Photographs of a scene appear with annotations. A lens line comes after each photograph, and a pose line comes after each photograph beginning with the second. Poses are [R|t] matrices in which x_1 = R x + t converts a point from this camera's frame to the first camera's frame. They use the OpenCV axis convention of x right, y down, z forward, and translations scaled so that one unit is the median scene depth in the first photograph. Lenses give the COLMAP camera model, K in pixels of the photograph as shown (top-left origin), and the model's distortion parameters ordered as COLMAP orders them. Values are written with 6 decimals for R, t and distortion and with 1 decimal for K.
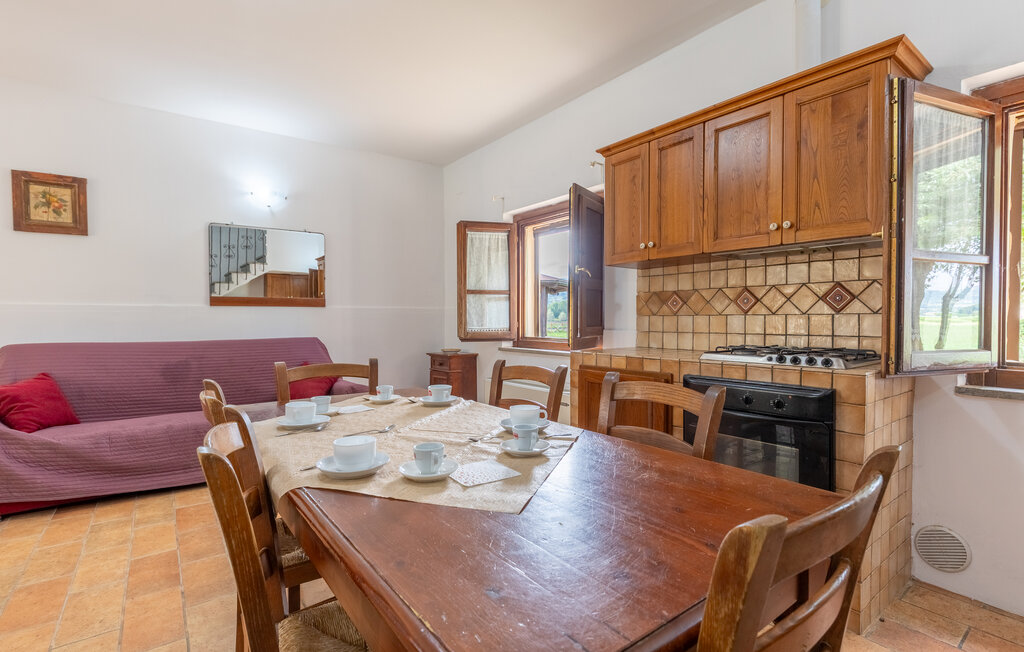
lens RADIAL K [[490.4, 0, 526.8], [0, 490.4, 328.5], [0, 0, 1]] dist [0.001016, 0.000379]
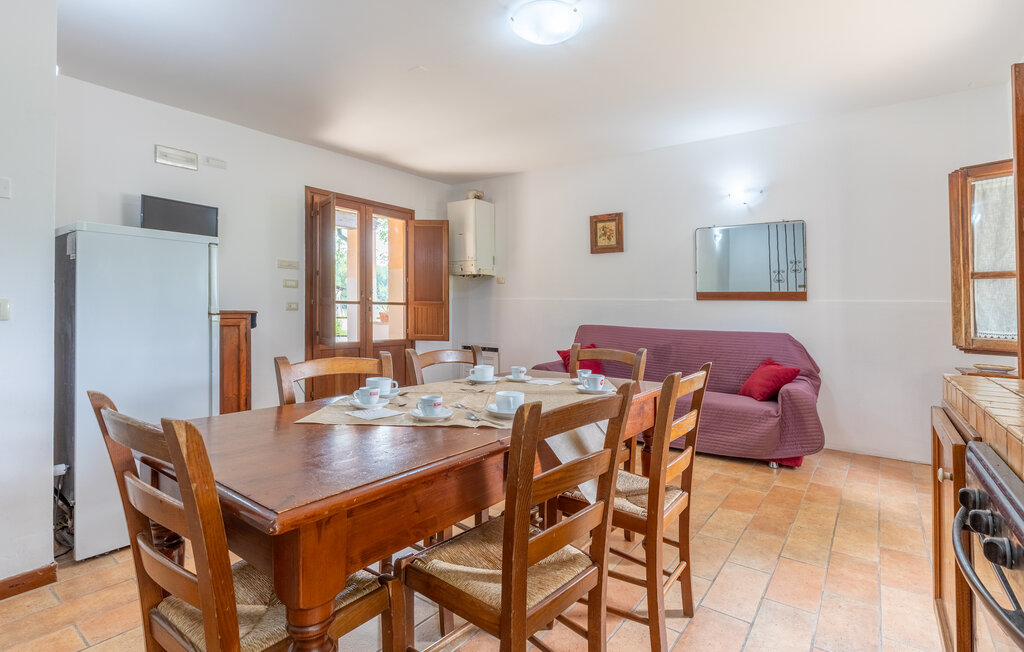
lens RADIAL K [[490.4, 0, 526.8], [0, 490.4, 328.5], [0, 0, 1]] dist [0.001016, 0.000379]
pose [[0.297441, 0.046932, -0.953586, 0.410133], [-0.040209, 0.998521, 0.036601, -0.007042], [0.953893, 0.027456, 0.298888, 0.317842]]
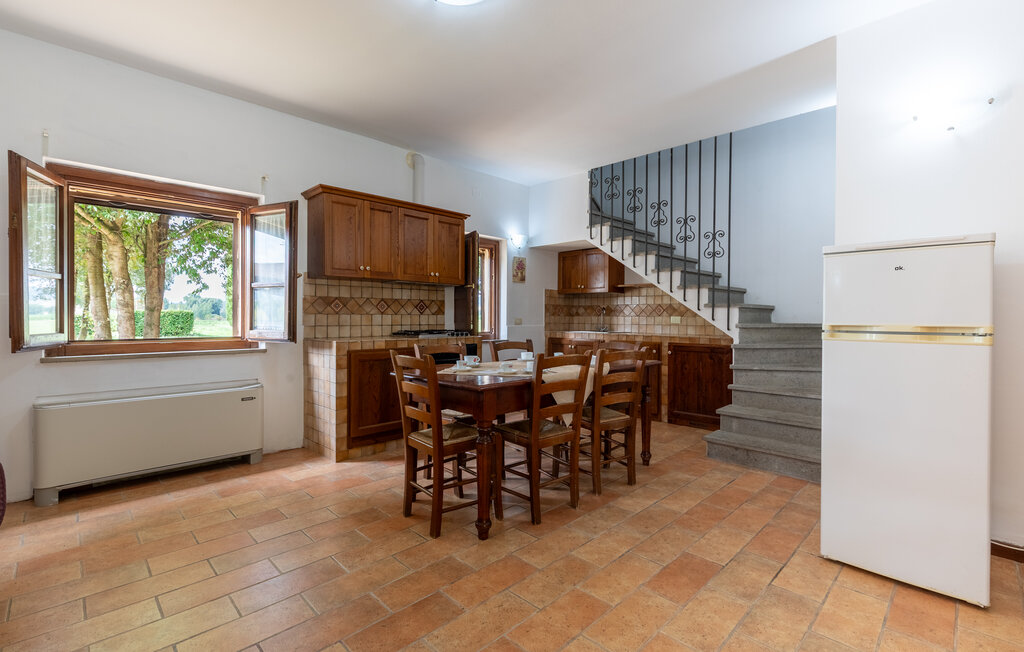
lens RADIAL K [[464.3, 0, 512.0], [0, 464.3, 326.0], [0, 0, 1]] dist [-0.000709, 0.000010]
pose [[-0.134088, -0.017437, 0.990816, -1.027241], [0.013507, 0.999720, 0.019422, -0.010121], [-0.990877, 0.015987, -0.133815, 0.613485]]
